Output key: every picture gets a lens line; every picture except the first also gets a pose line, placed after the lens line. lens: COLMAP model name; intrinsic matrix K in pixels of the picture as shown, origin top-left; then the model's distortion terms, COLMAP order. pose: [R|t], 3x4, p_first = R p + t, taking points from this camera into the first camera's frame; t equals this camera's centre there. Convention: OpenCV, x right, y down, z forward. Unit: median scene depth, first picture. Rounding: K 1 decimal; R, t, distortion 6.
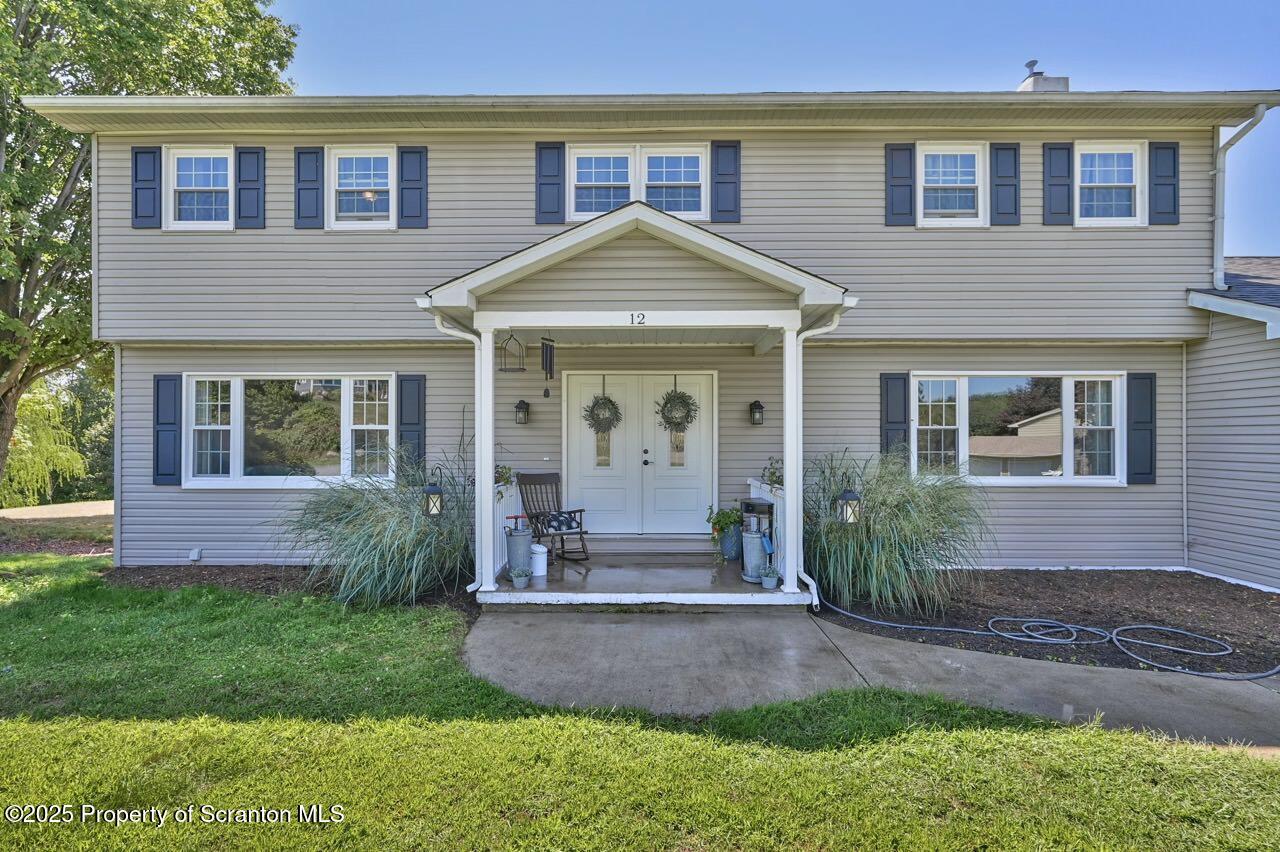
lens RADIAL K [[580.7, 0, 639.3], [0, 580.7, 435.4], [0, 0, 1]] dist [-0.000922, -0.000116]
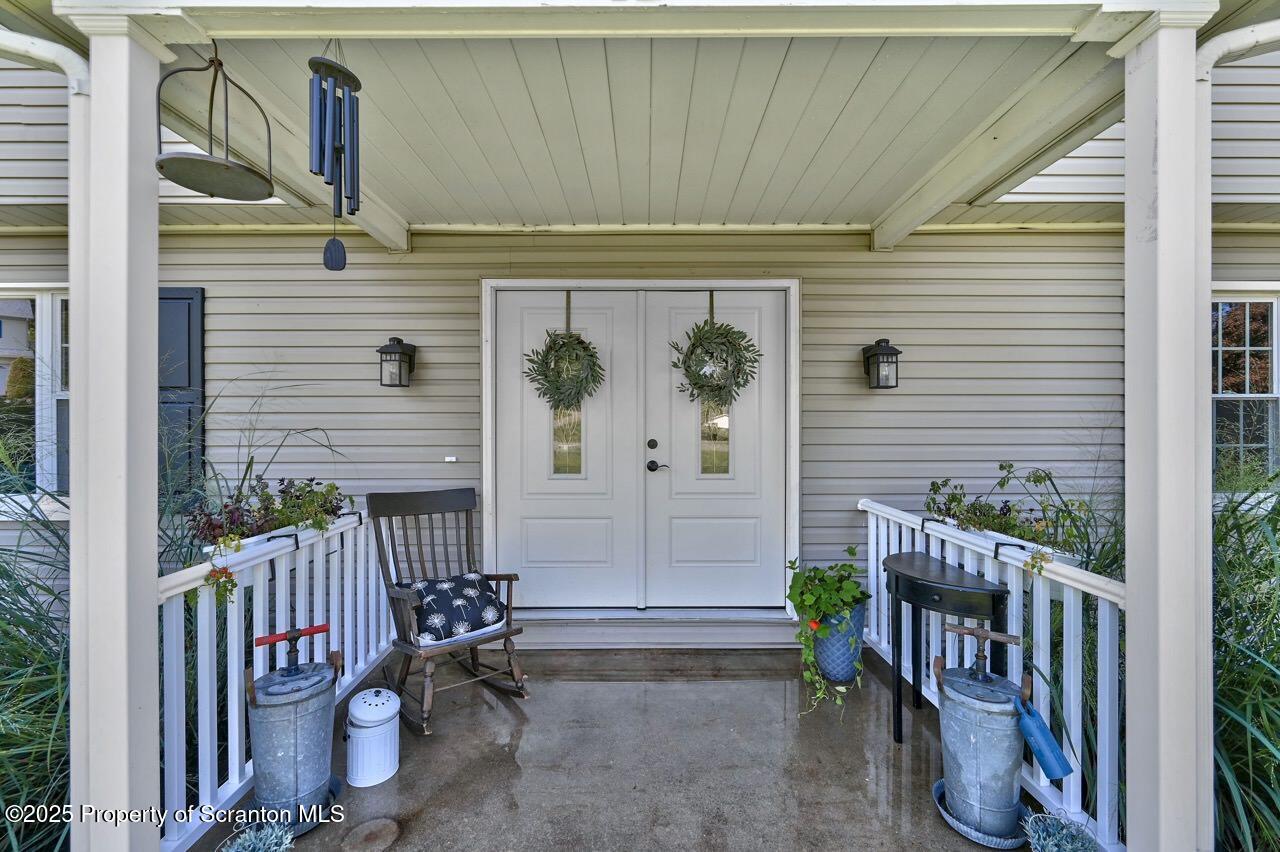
lens RADIAL K [[522.7, 0, 640.0], [0, 522.7, 426.0], [0, 0, 1]] dist [-0.000369, 0.000005]
pose [[0.999964, -0.000127, 0.008485, -0.003302], [0.000071, 0.999978, 0.006612, 0.009941], [-0.008486, -0.006611, 0.999942, 0.576591]]
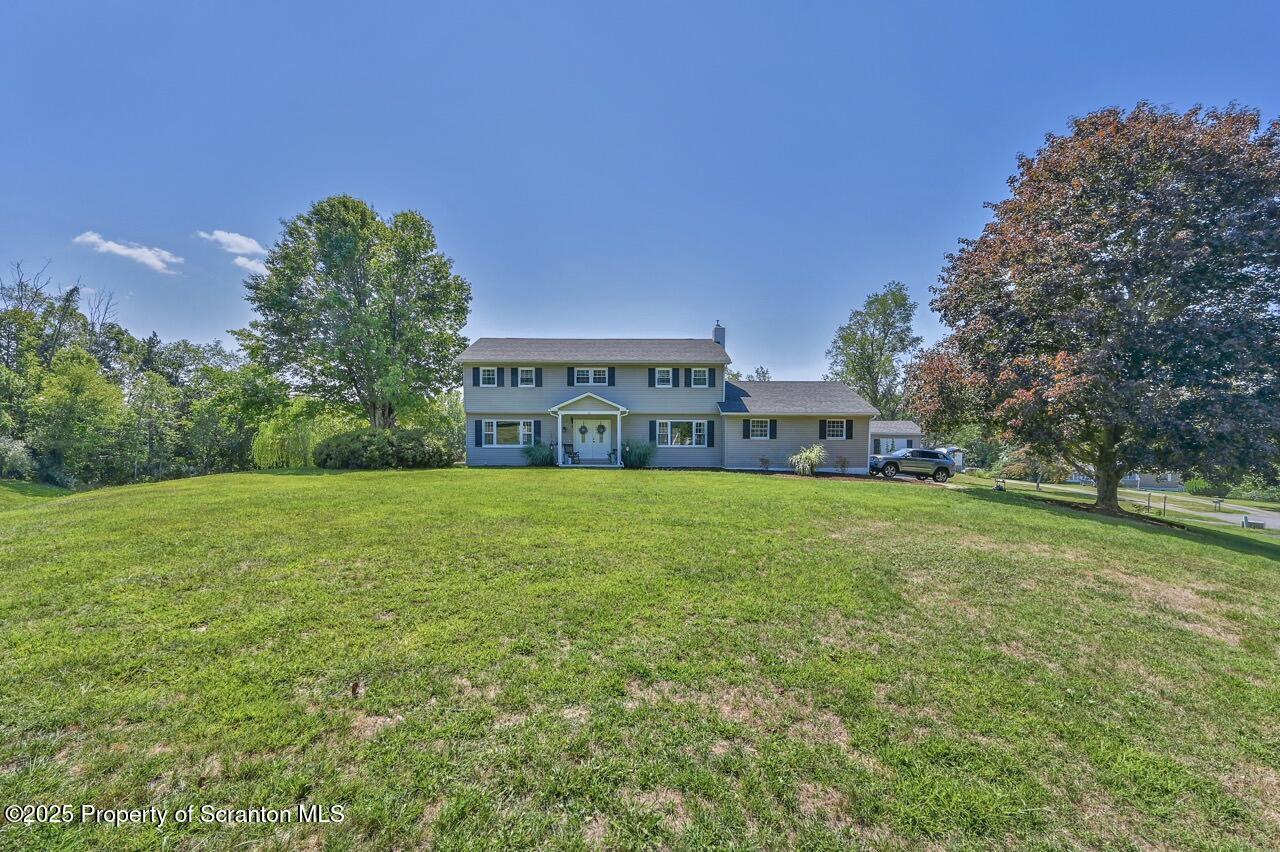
lens RADIAL K [[525.1, 0, 640.5], [0, 525.1, 451.2], [0, 0, 1]] dist [-0.000042, -0.000025]
pose [[0.999693, 0.001910, 0.024695, 0.266693], [-0.002470, 0.999740, 0.022687, 0.029325], [-0.024645, -0.022741, 0.999438, -2.905293]]
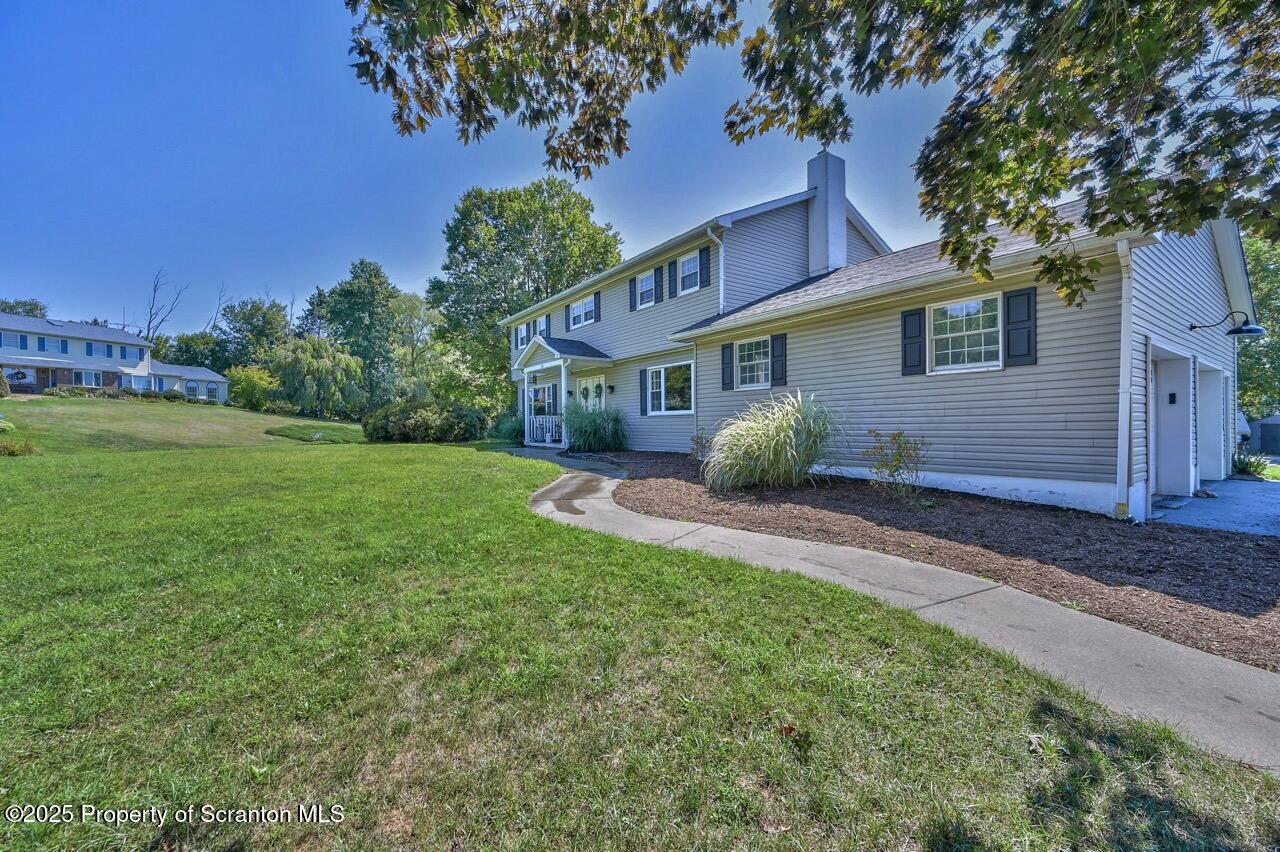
lens RADIAL K [[506.6, 0, 641.4], [0, 506.6, 423.4], [0, 0, 1]] dist [-0.001395, -0.000116]
pose [[0.587812, -0.008047, -0.808957, 2.208660], [0.012945, 0.999916, -0.000540, 0.122942], [0.808894, -0.010154, 0.587867, -0.256210]]
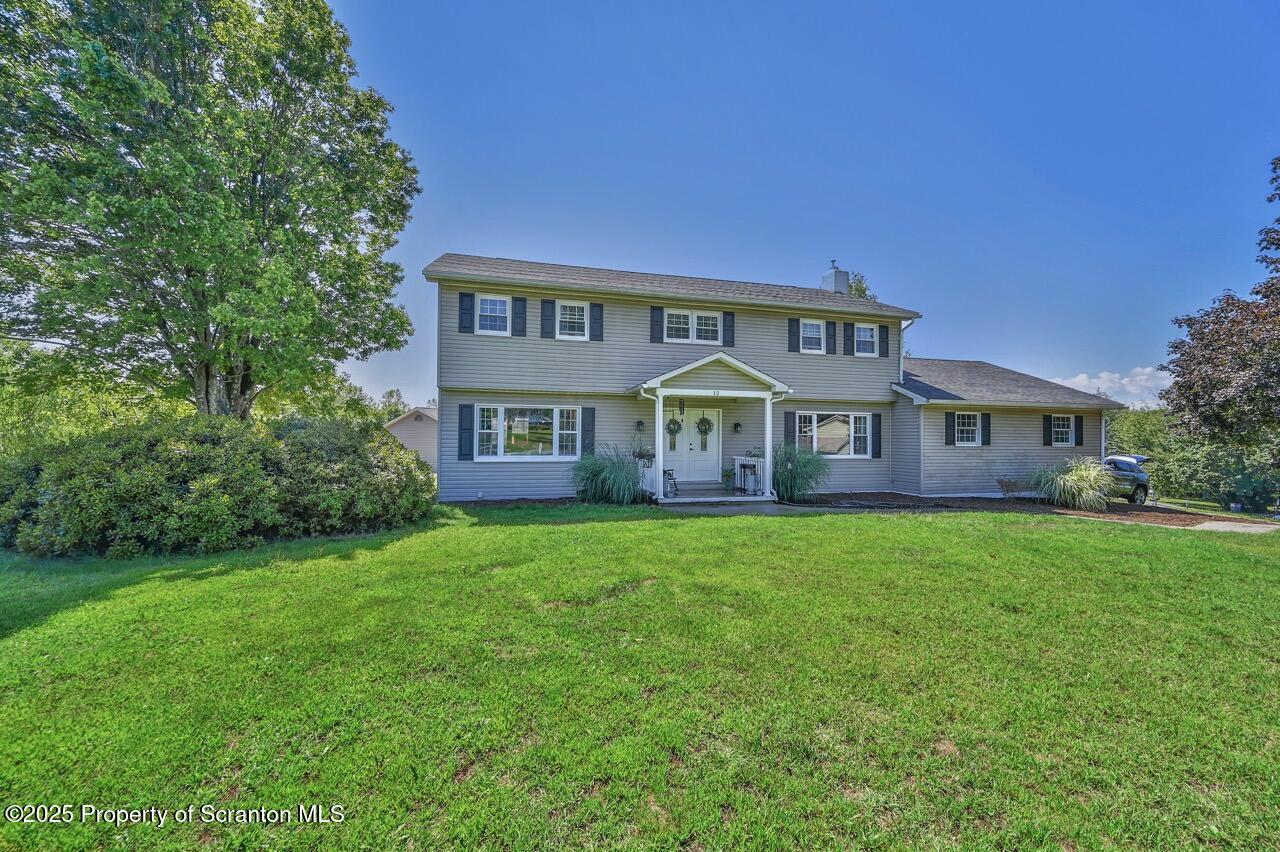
lens RADIAL K [[506.6, 0, 641.4], [0, 506.6, 423.4], [0, 0, 1]] dist [-0.001395, -0.000116]
pose [[0.961807, 0.014849, 0.273326, -0.737607], [-0.008935, 0.999699, -0.022869, -0.006271], [-0.273583, 0.019553, 0.961650, -0.858183]]
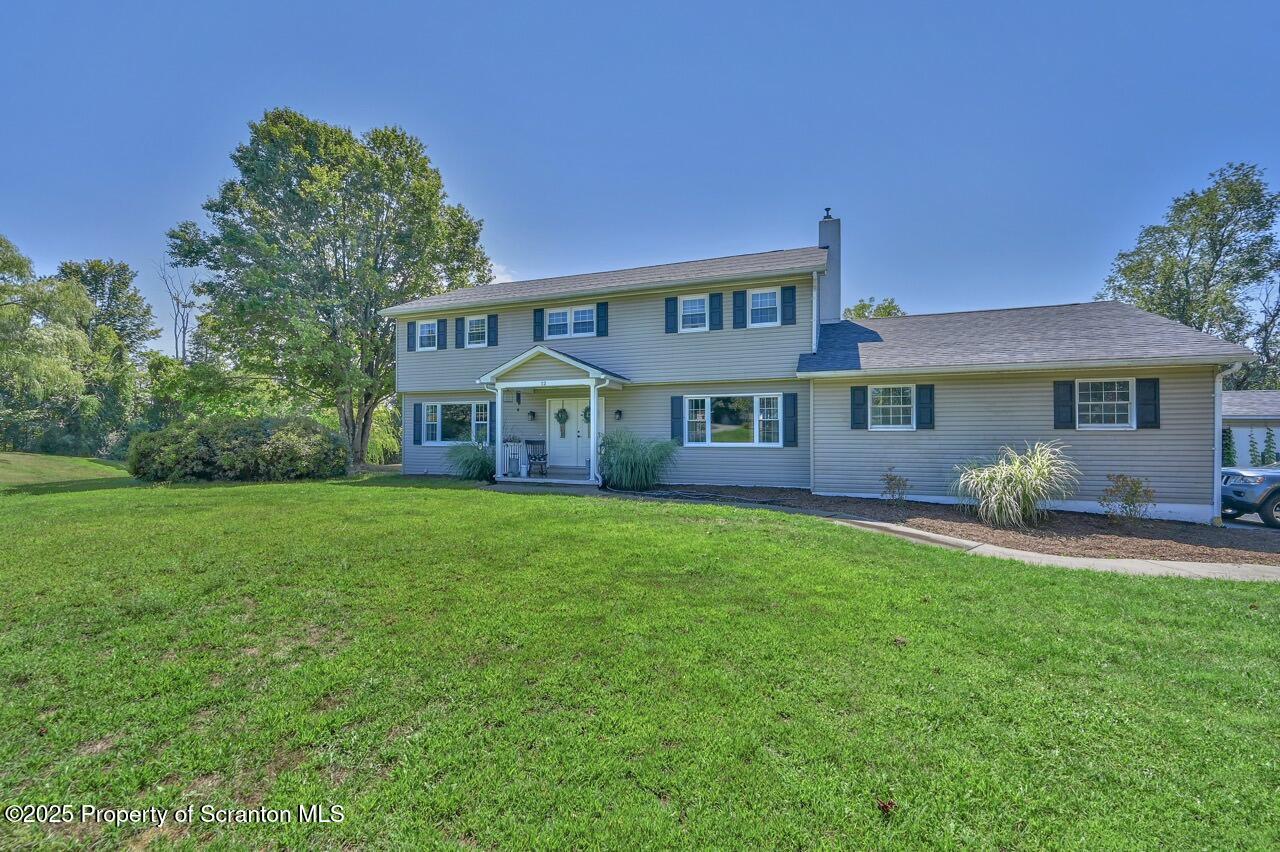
lens RADIAL K [[538.6, 0, 640.0], [0, 538.6, 426.0], [0, 0, 1]] dist [0.000213, 0.000125]
pose [[0.940351, -0.006186, -0.340149, 1.046299], [0.001747, 0.999909, -0.013356, 0.036114], [0.340201, 0.011965, 0.940277, -1.038664]]
